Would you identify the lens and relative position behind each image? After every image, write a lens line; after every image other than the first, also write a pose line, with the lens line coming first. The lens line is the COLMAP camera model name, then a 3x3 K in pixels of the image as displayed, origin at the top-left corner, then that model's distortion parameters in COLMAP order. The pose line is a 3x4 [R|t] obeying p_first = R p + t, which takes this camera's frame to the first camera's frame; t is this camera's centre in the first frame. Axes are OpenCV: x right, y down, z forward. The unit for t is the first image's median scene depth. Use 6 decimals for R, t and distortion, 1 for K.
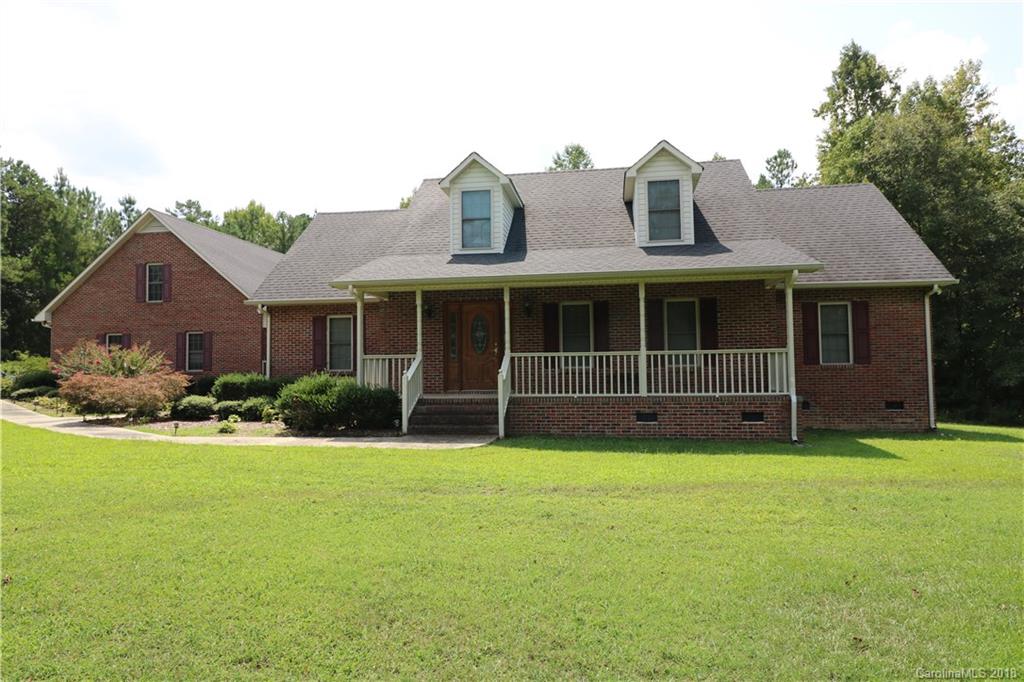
lens RADIAL K [[641.8, 0, 512.0], [0, 641.8, 341.0], [0, 0, 1]] dist [0.003854, -0.015208]
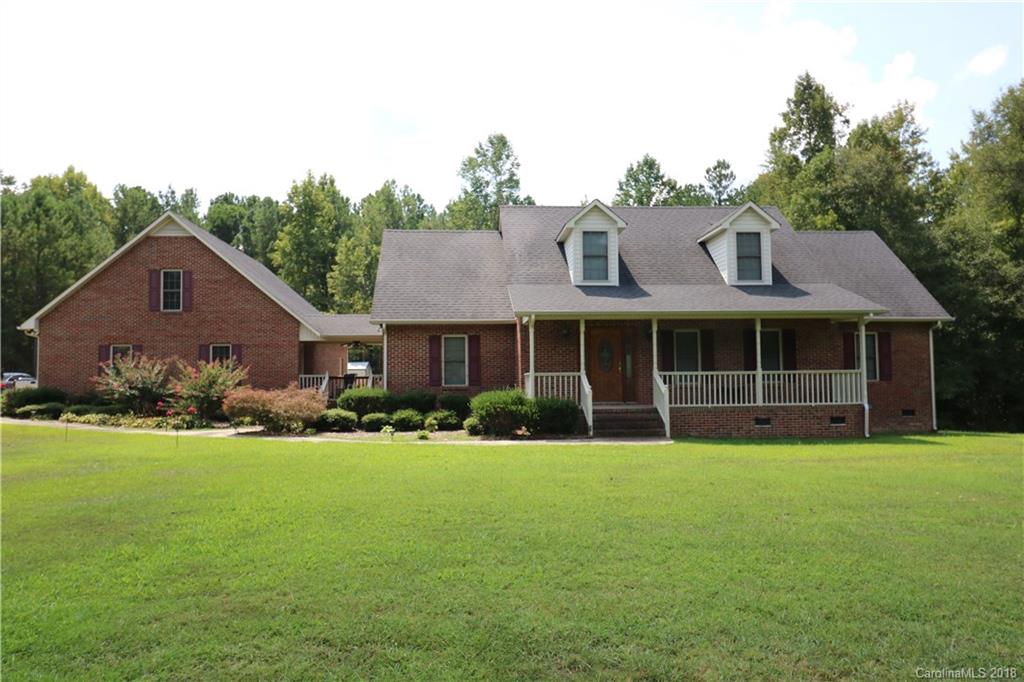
lens RADIAL K [[802.8, 0, 512.0], [0, 802.8, 341.0], [0, 0, 1]] dist [-0.000037, 0.002992]
pose [[0.973150, 0.013323, 0.229785, -0.534915], [-0.011610, 0.999894, -0.008809, -0.020385], [-0.229878, 0.005905, 0.973201, -0.381906]]
